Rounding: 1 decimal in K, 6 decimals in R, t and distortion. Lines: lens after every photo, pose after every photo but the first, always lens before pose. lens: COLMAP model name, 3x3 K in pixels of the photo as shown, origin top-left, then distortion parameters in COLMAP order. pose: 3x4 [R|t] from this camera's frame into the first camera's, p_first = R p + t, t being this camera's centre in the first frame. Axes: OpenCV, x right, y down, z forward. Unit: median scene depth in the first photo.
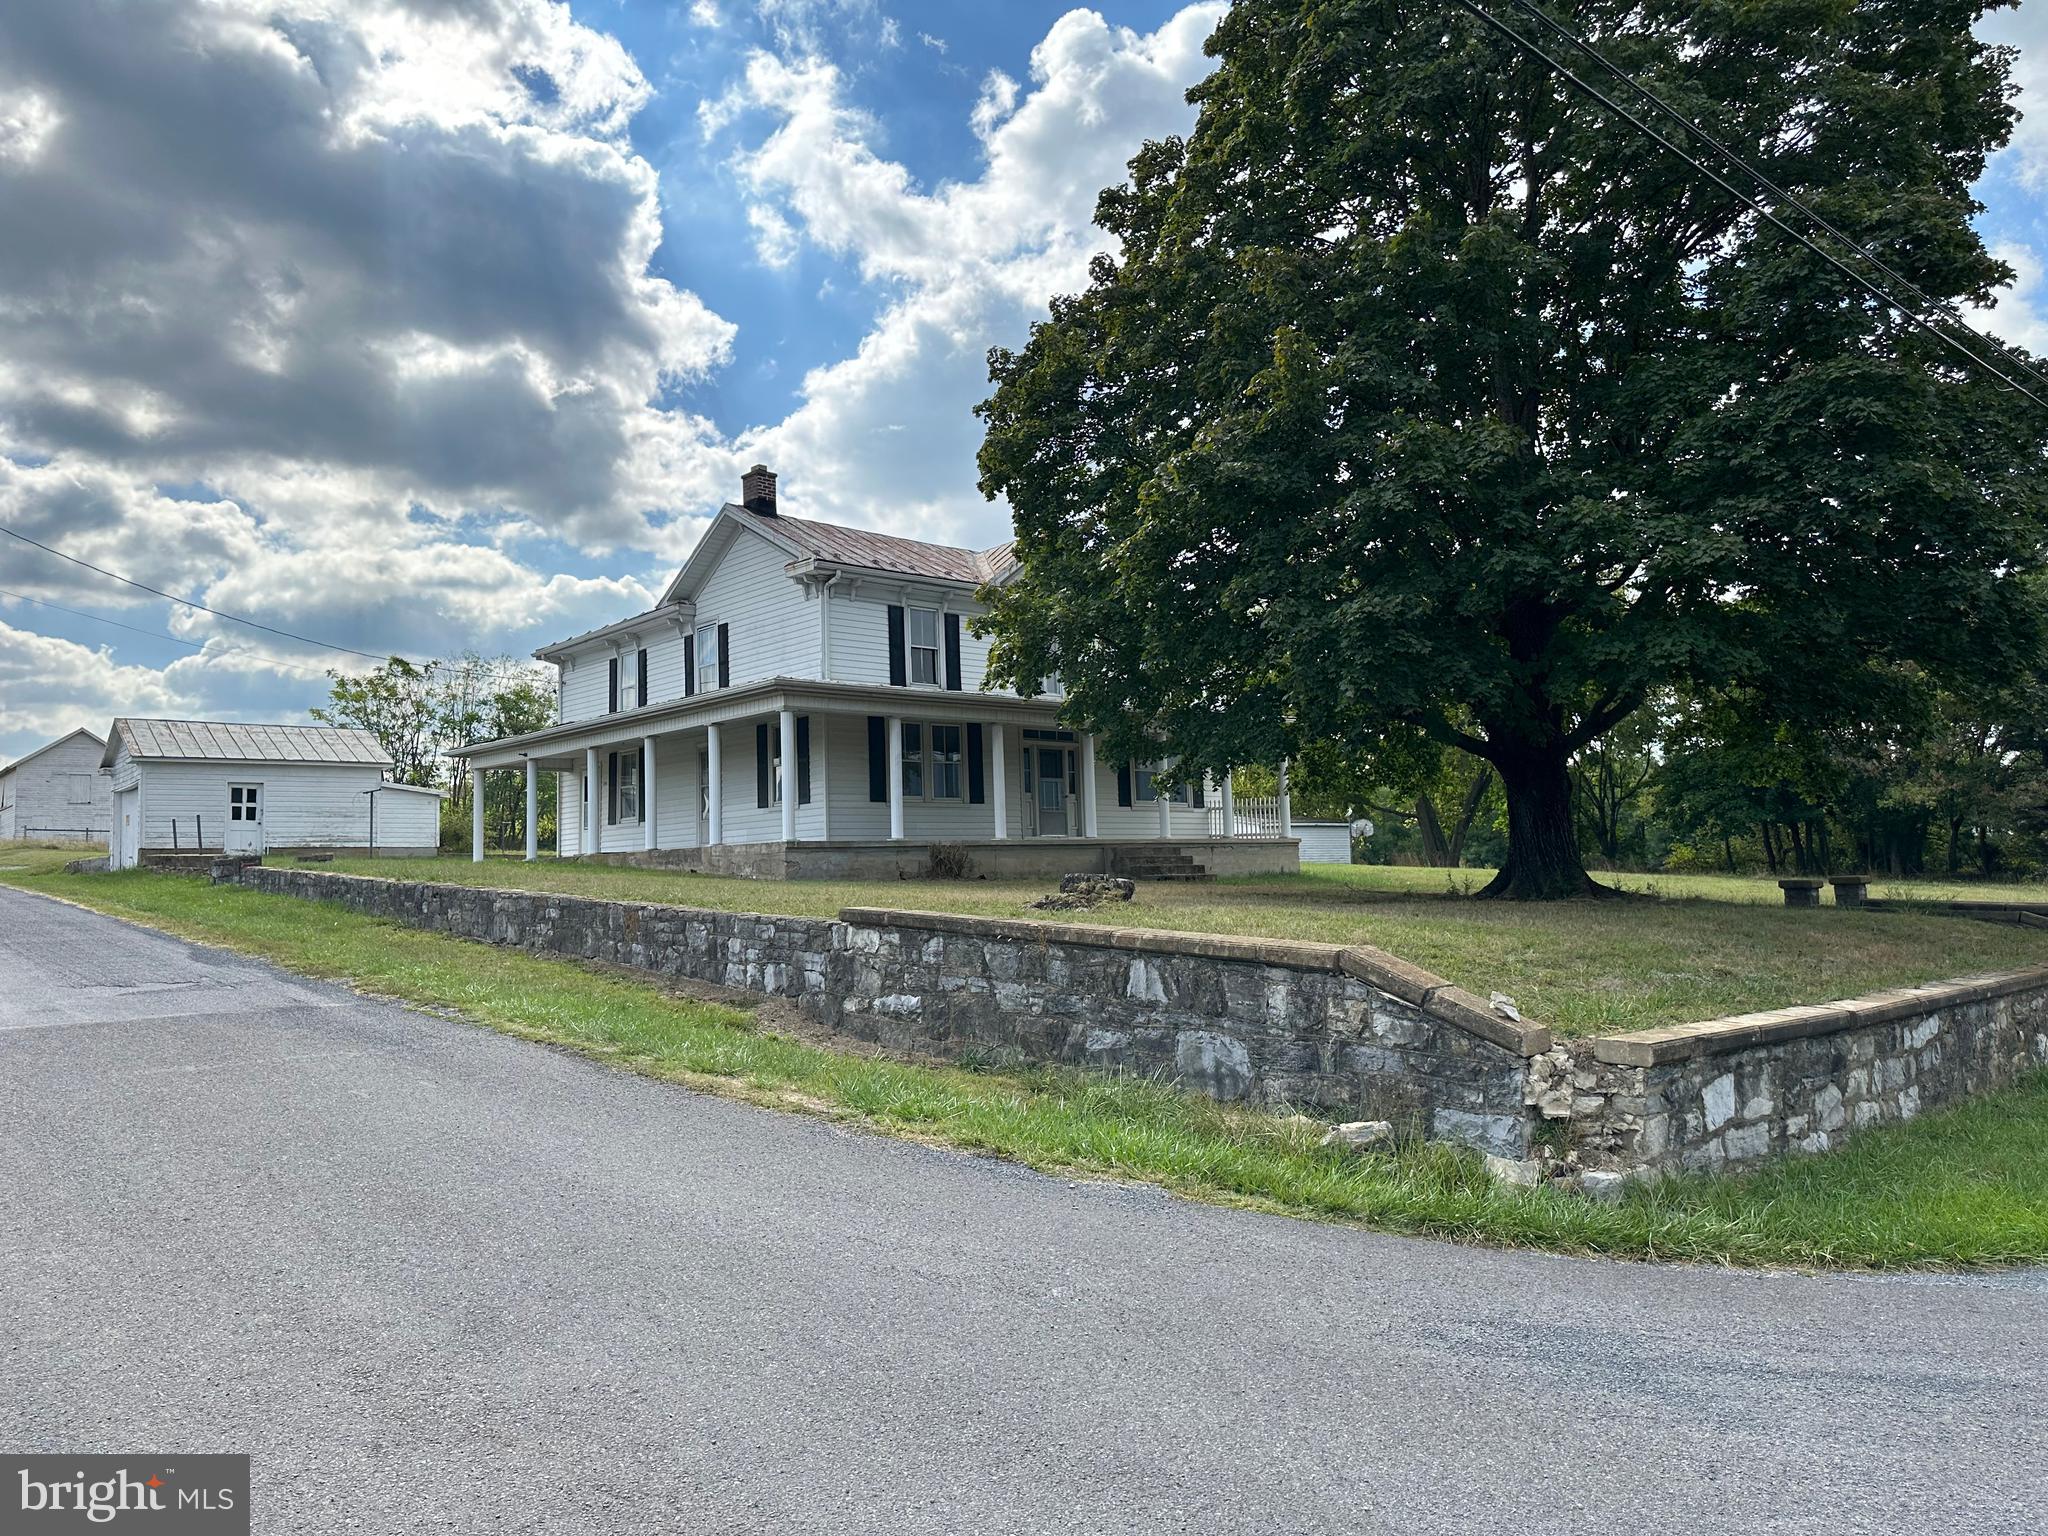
lens RADIAL K [[1485.9, 0, 1021.8], [0, 1485.9, 765.2], [0, 0, 1]] dist [0.120210, -0.095147]
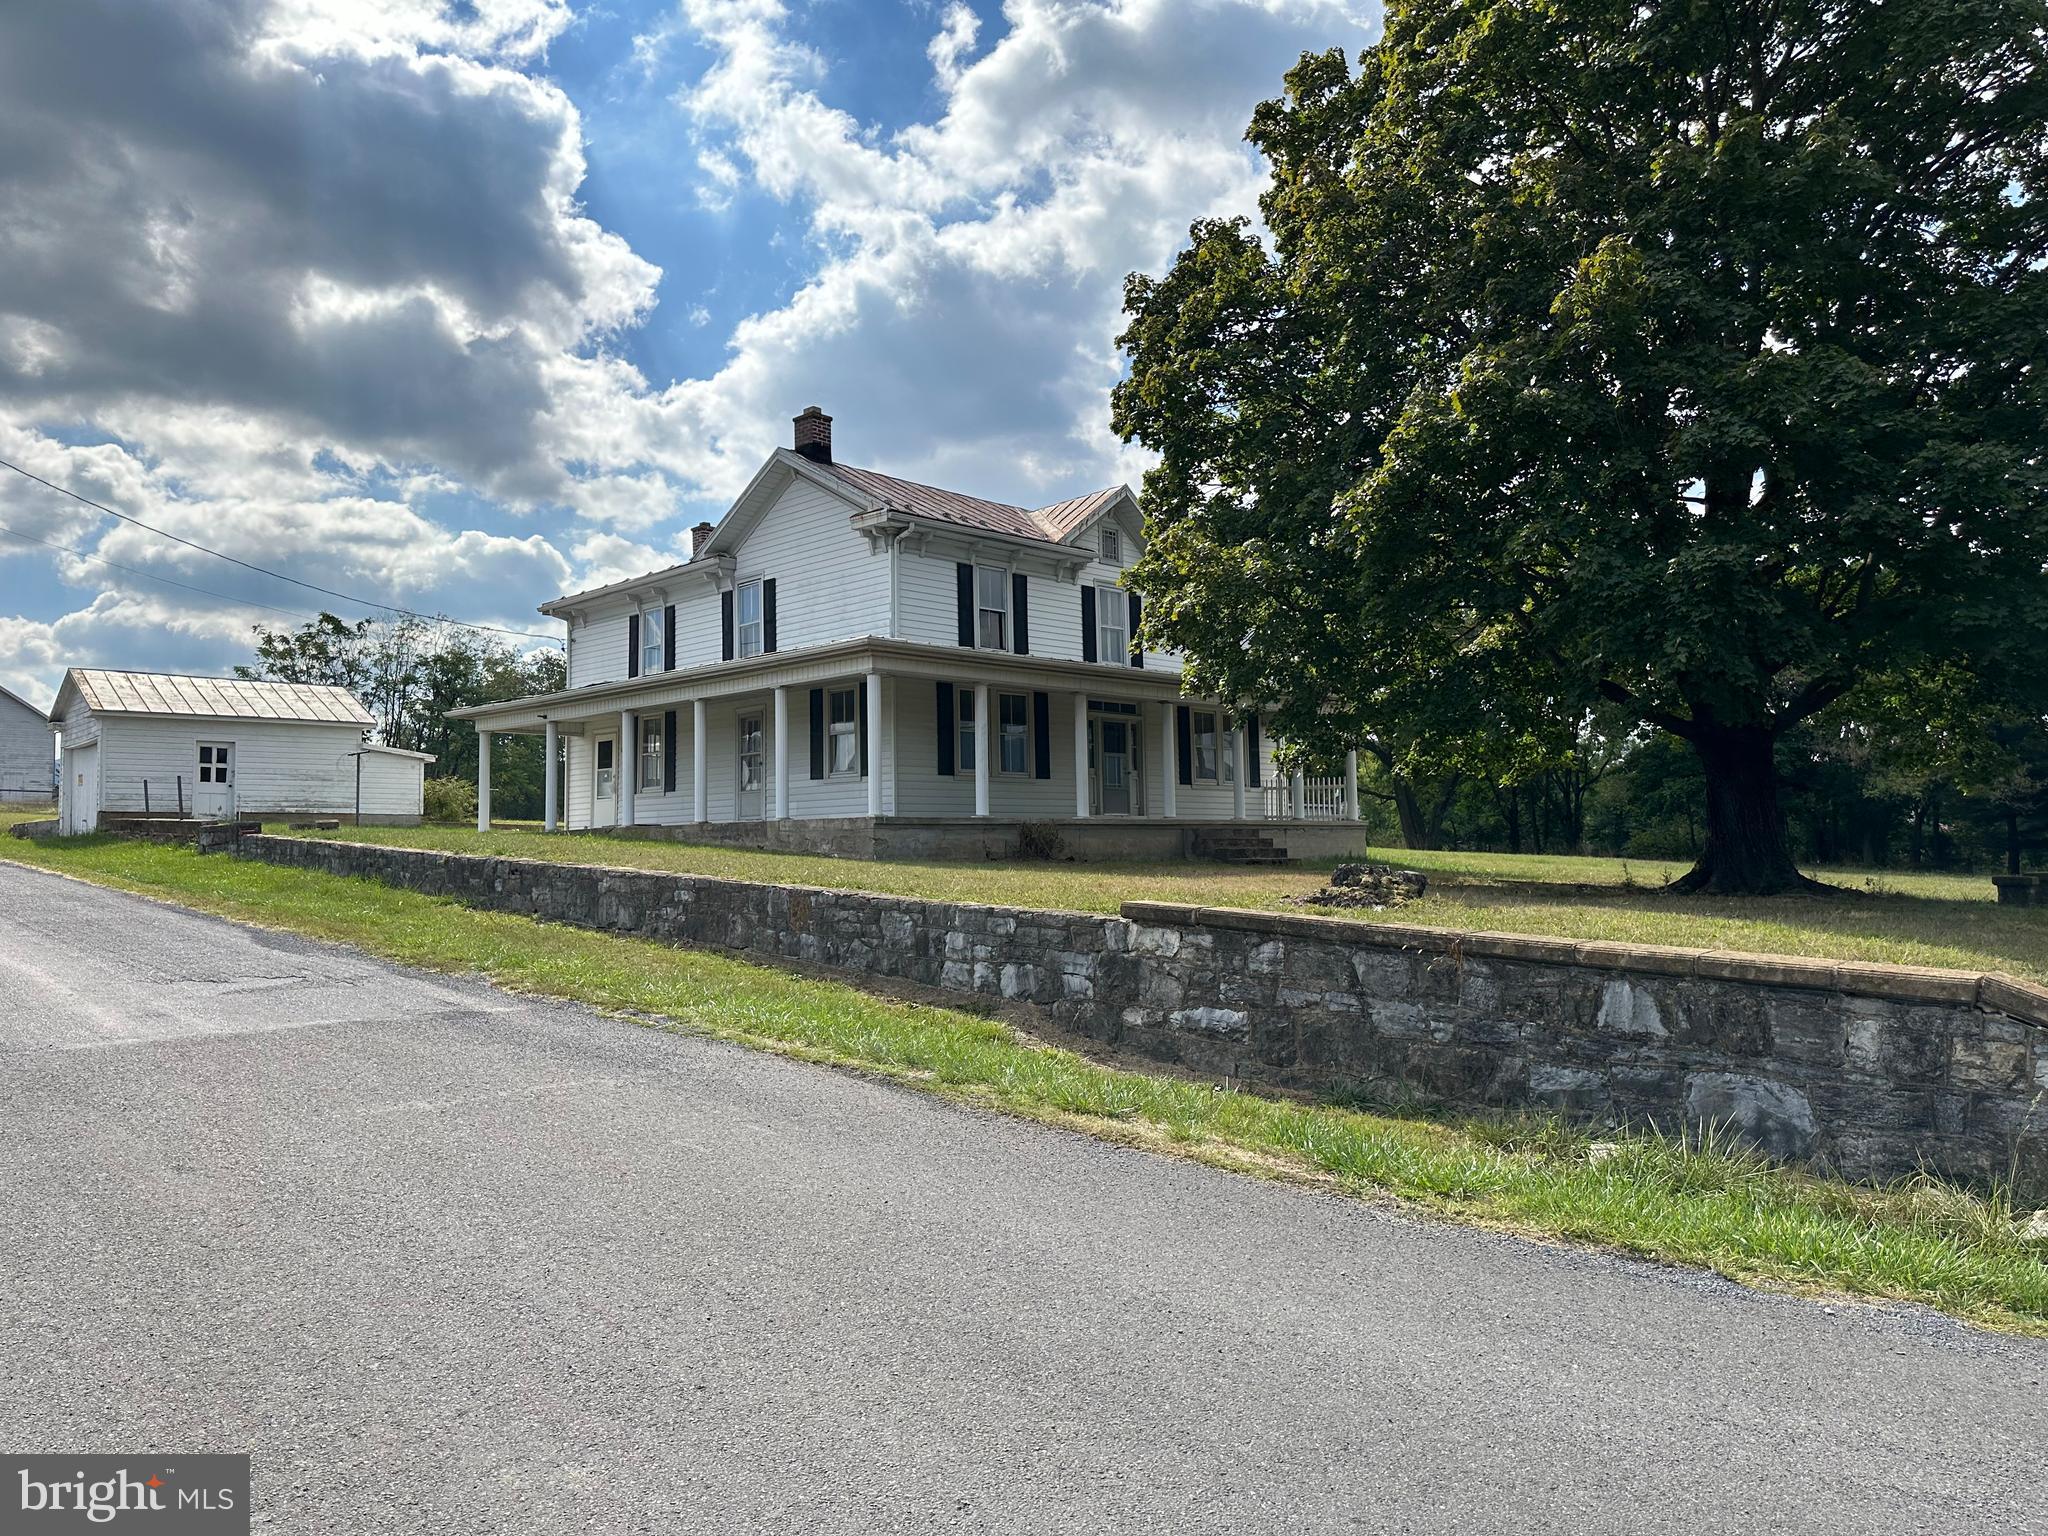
lens RADIAL K [[1363.6, 0, 839.0], [0, 1363.6, 764.9], [0, 0, 1]] dist [0.137006, -0.130987]
pose [[0.997519, 0.017460, 0.068195, -0.217944], [-0.018604, 0.999696, 0.016177, 0.005687], [-0.067892, -0.017405, 0.997541, 0.154299]]
